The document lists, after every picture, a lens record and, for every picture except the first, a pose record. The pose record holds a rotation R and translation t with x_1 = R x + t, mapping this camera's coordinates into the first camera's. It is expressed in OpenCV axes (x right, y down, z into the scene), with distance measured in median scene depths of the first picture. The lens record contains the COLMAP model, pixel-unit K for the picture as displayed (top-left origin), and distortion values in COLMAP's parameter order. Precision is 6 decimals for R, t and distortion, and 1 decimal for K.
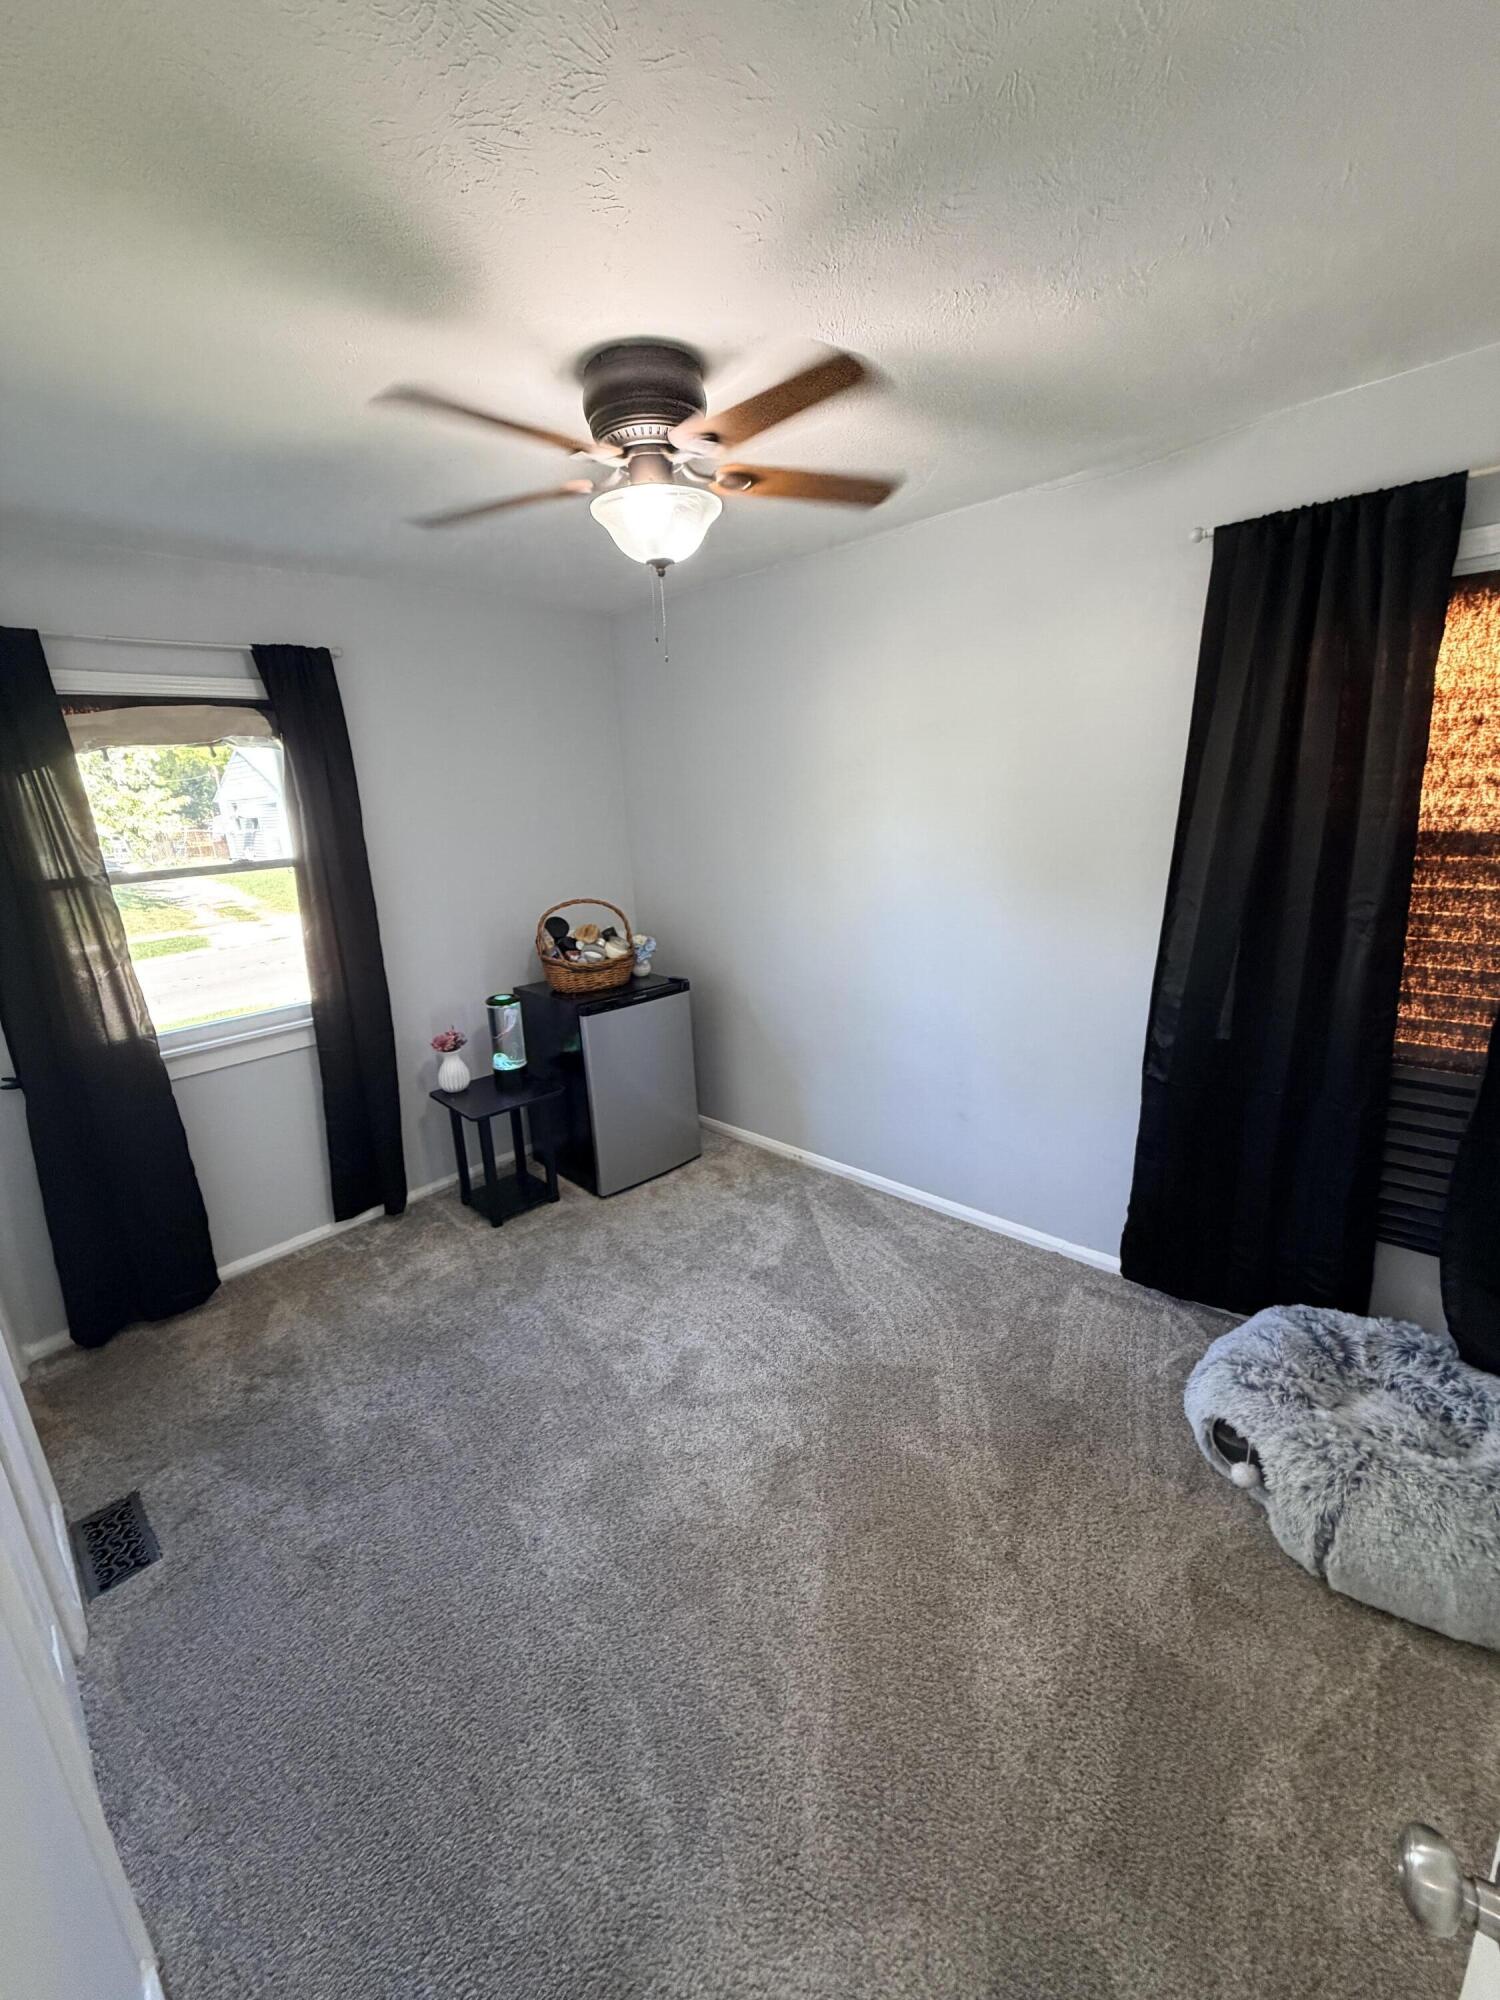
lens RADIAL K [[796.7, 0, 749.2], [0, 796.7, 1001.4], [0, 0, 1]] dist [0.001126, -0.000211]
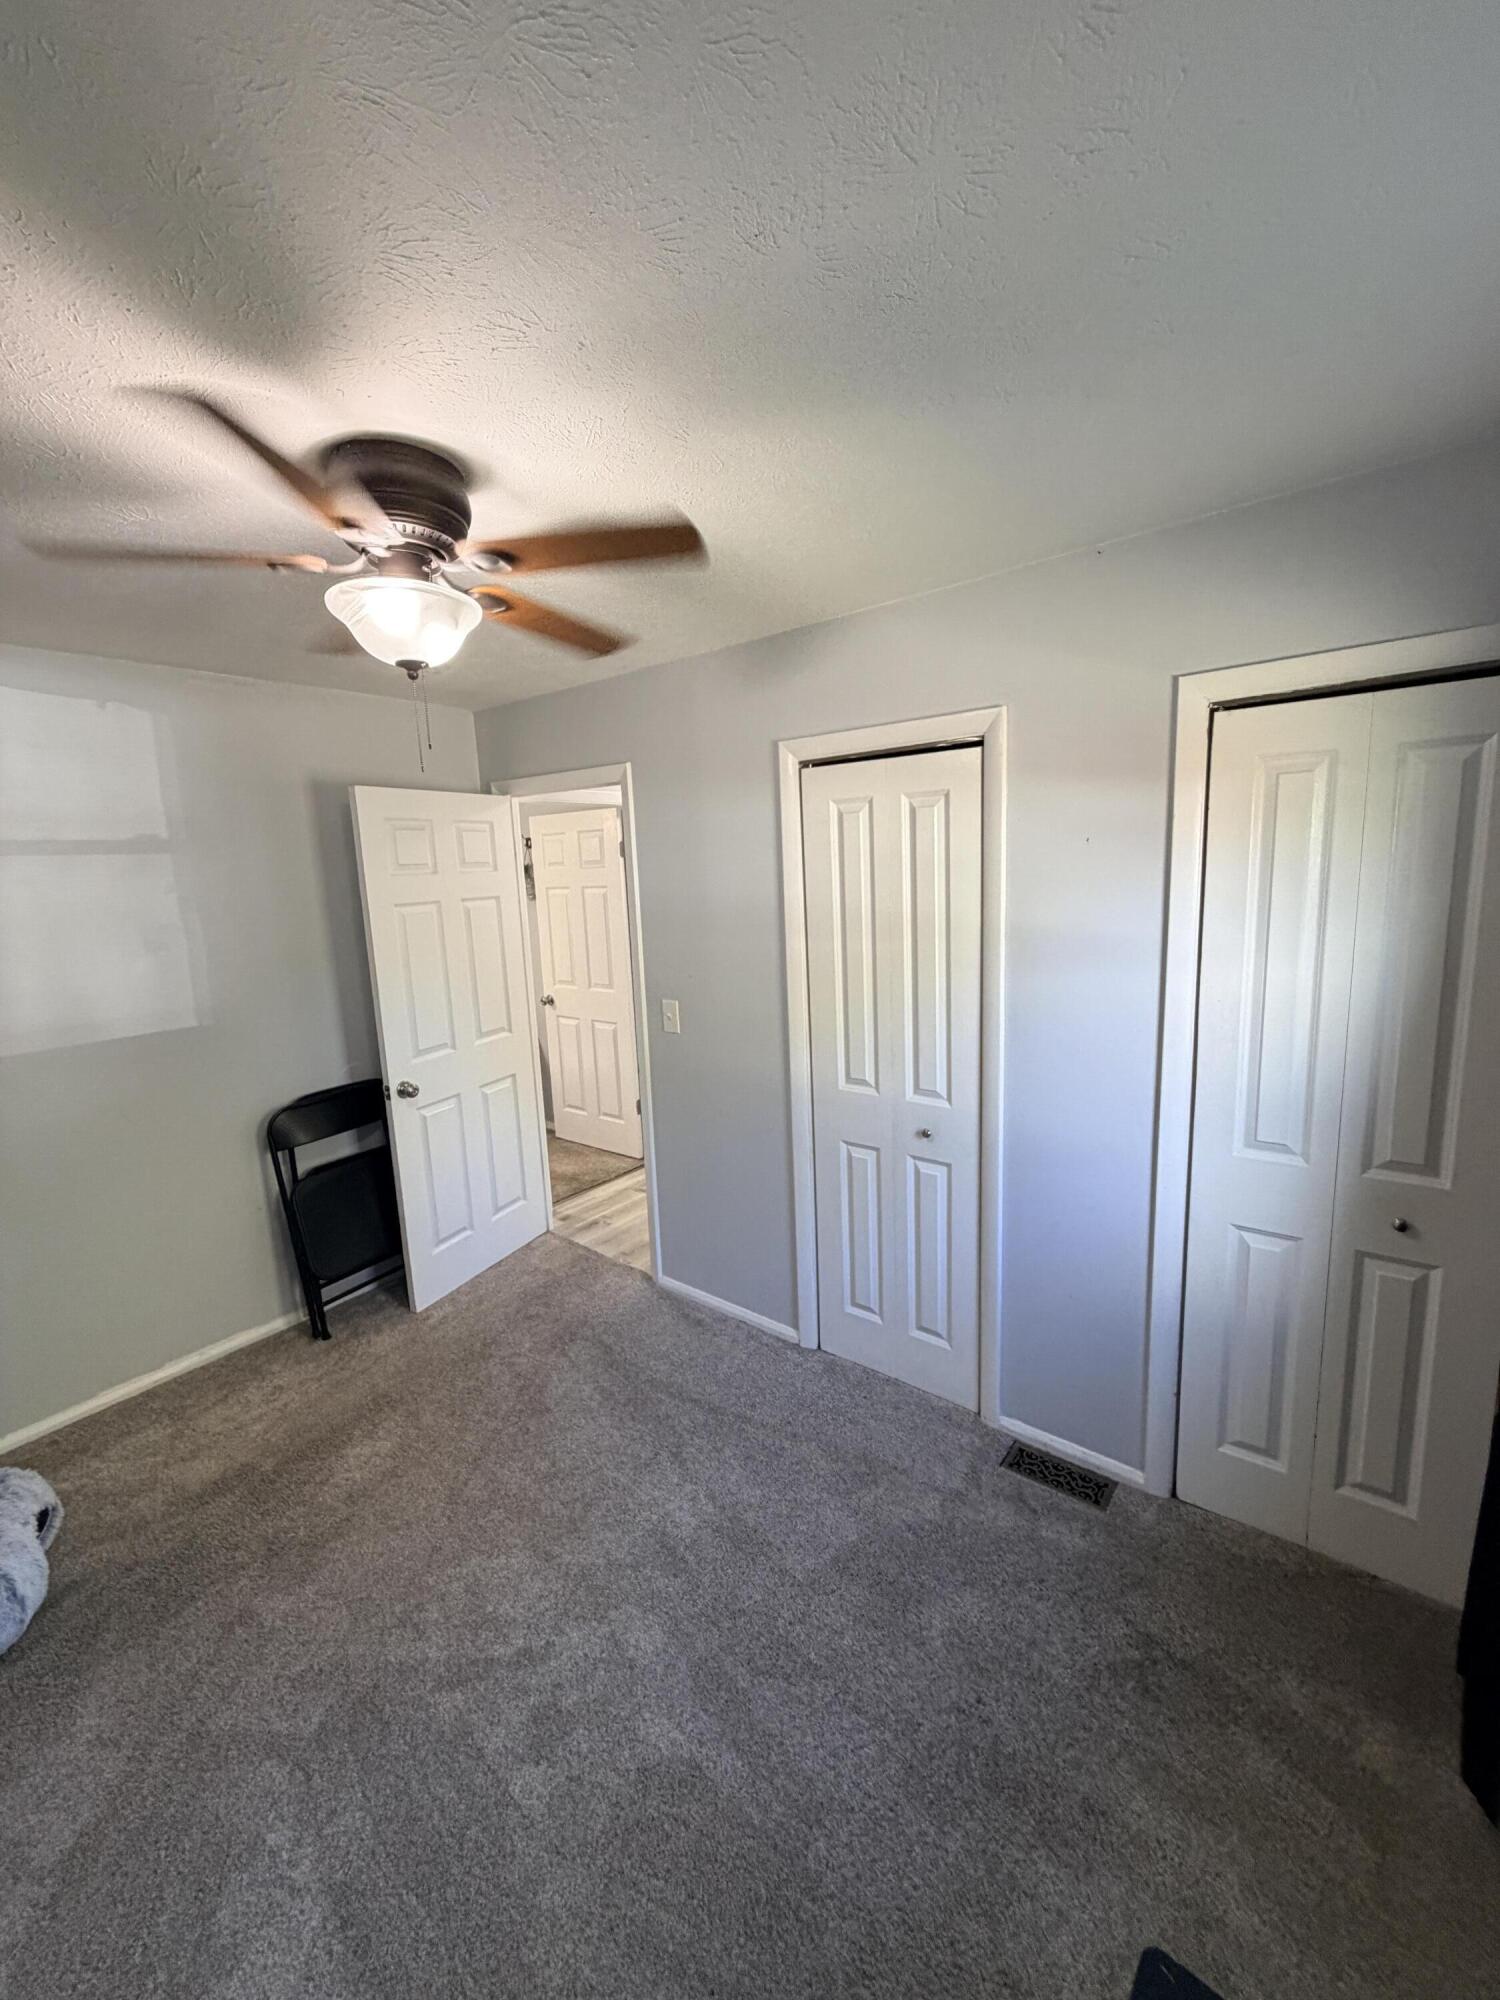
lens RADIAL K [[796.7, 0, 751.4], [0, 796.7, 993.4], [0, 0, 1]] dist [0.001126, -0.000211]
pose [[-0.991139, 0.108144, -0.077129, -0.233092], [0.065633, 0.903540, 0.423447, -0.339006], [0.115483, 0.414632, -0.902632, 1.189472]]
